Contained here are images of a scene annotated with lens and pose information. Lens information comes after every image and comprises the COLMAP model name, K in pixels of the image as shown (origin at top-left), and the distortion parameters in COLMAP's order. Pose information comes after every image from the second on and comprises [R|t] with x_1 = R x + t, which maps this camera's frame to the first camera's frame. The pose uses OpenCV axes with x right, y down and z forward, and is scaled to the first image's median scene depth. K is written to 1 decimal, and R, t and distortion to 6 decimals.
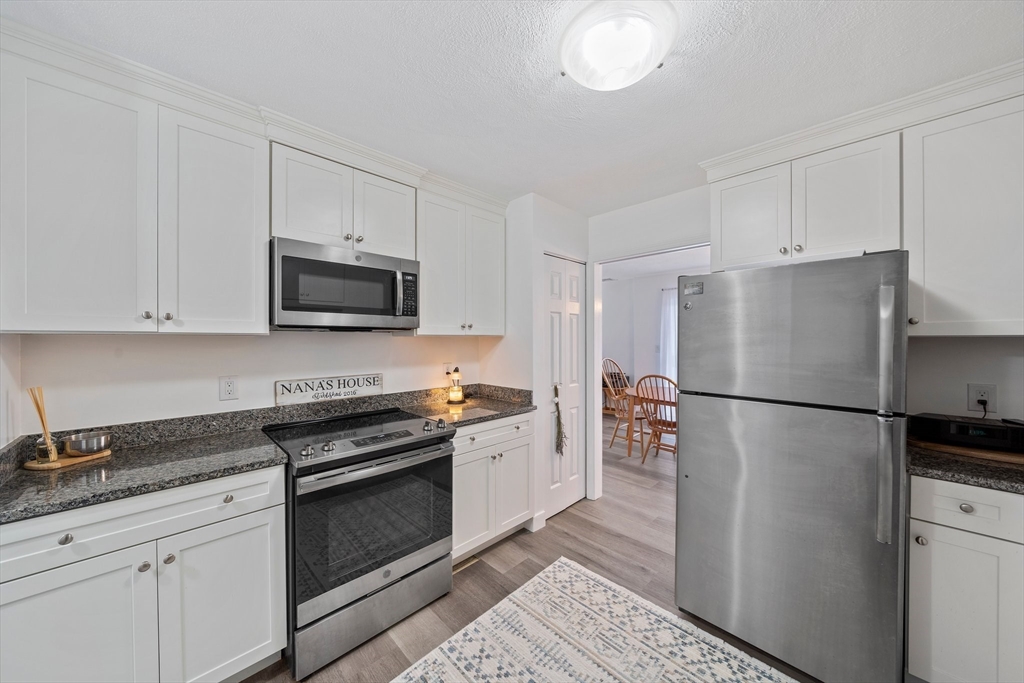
lens RADIAL K [[354.5, 0, 509.7], [0, 354.5, 342.3], [0, 0, 1]] dist [-0.001049, 0.000009]
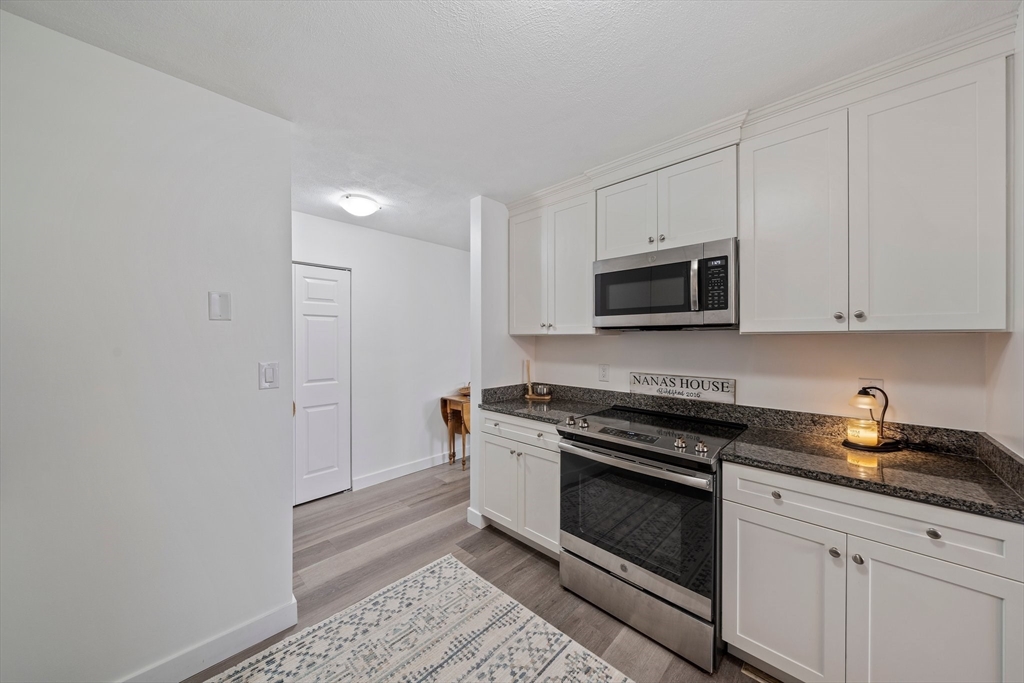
lens RADIAL K [[354.5, 0, 509.7], [0, 354.5, 342.3], [0, 0, 1]] dist [-0.001049, 0.000009]
pose [[0.015211, 0.012288, -0.999809, 0.533775], [-0.009511, 0.999881, 0.012145, -0.005247], [0.999839, 0.009324, 0.015326, 0.524782]]
